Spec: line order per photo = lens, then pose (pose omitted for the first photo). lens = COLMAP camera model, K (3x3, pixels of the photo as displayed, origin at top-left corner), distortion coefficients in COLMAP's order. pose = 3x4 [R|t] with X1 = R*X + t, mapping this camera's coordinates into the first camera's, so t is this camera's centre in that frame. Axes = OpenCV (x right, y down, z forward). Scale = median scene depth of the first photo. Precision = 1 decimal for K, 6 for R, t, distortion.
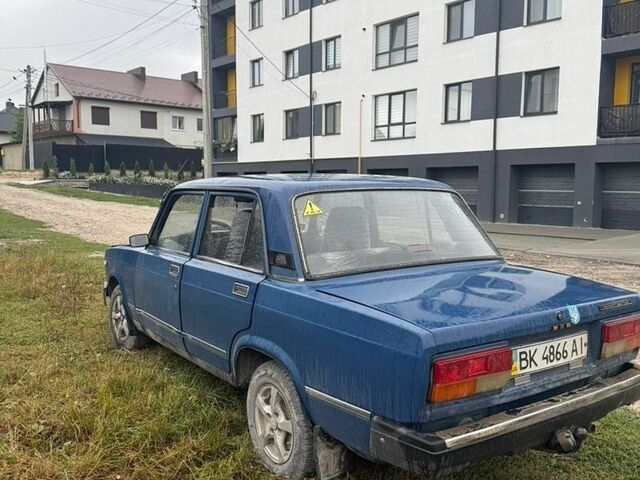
lens RADIAL K [[594.5, 0, 313.9], [0, 594.5, 232.1], [0, 0, 1]] dist [0.149430, -0.251368]
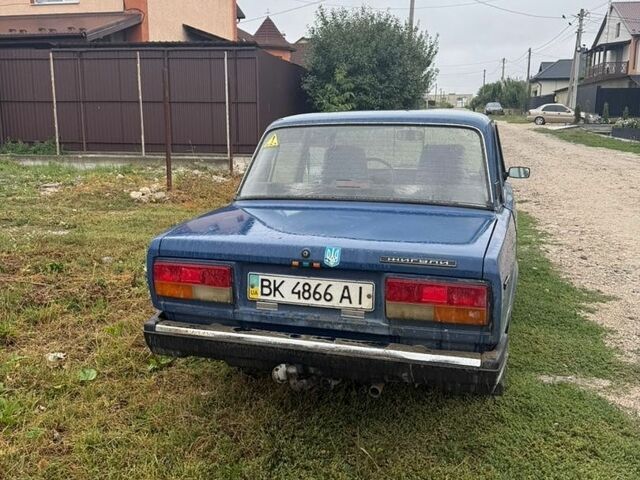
lens RADIAL K [[594.5, 0, 313.9], [0, 594.5, 232.1], [0, 0, 1]] dist [0.149430, -0.251368]
pose [[0.622398, 0.132104, -0.771472, 1.118362], [-0.065031, 0.990974, 0.117225, -0.007046], [0.779994, -0.022791, 0.625371, 0.407110]]
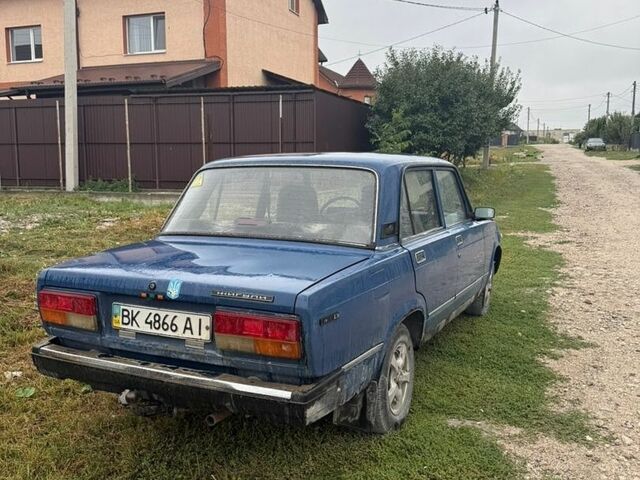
lens RADIAL K [[594.5, 0, 313.9], [0, 594.5, 232.1], [0, 0, 1]] dist [0.149430, -0.251368]
pose [[0.493573, 0.093099, -0.864707, 1.394269], [-0.069994, 0.995281, 0.067205, -0.040674], [0.866883, 0.027354, 0.497760, 0.708508]]
